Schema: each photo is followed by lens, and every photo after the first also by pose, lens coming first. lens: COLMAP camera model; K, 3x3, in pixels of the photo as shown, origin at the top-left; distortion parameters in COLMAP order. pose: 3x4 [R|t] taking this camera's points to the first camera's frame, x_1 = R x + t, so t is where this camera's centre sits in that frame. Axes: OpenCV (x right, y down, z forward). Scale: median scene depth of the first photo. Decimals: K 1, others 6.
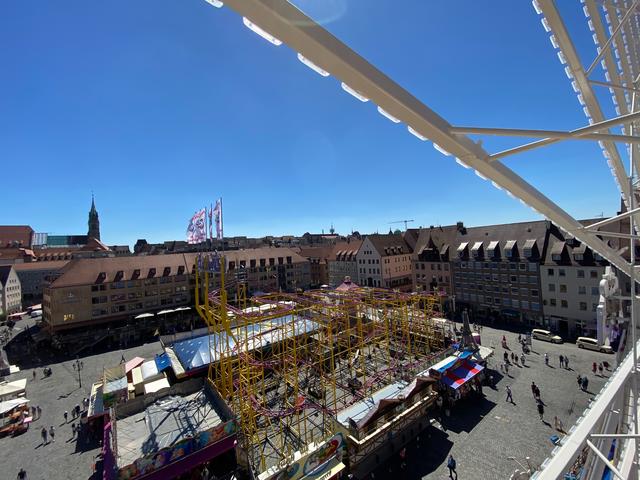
lens RADIAL K [[269.5, 0, 322.6], [0, 269.5, 240.0], [0, 0, 1]] dist [-0.025569, -0.007978]
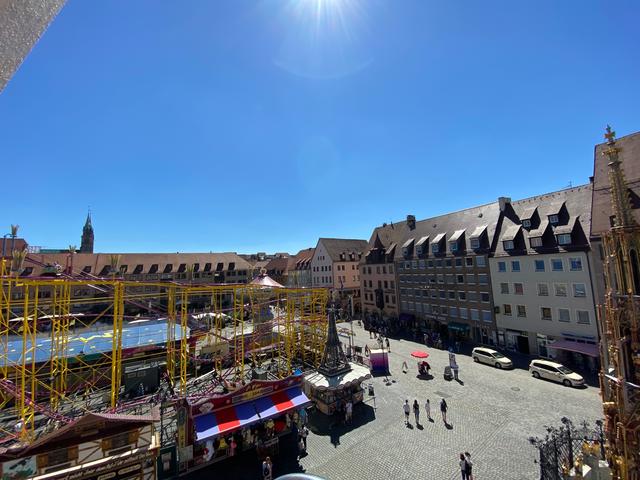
lens RADIAL K [[269.5, 0, 324.9], [0, 269.5, 240.0], [0, 0, 1]] dist [-0.025569, -0.007978]
pose [[0.998216, 0.001618, -0.059685, 0.298789], [-0.006761, 0.996267, -0.086063, 0.080557], [0.059323, 0.086313, 0.994500, 0.172877]]
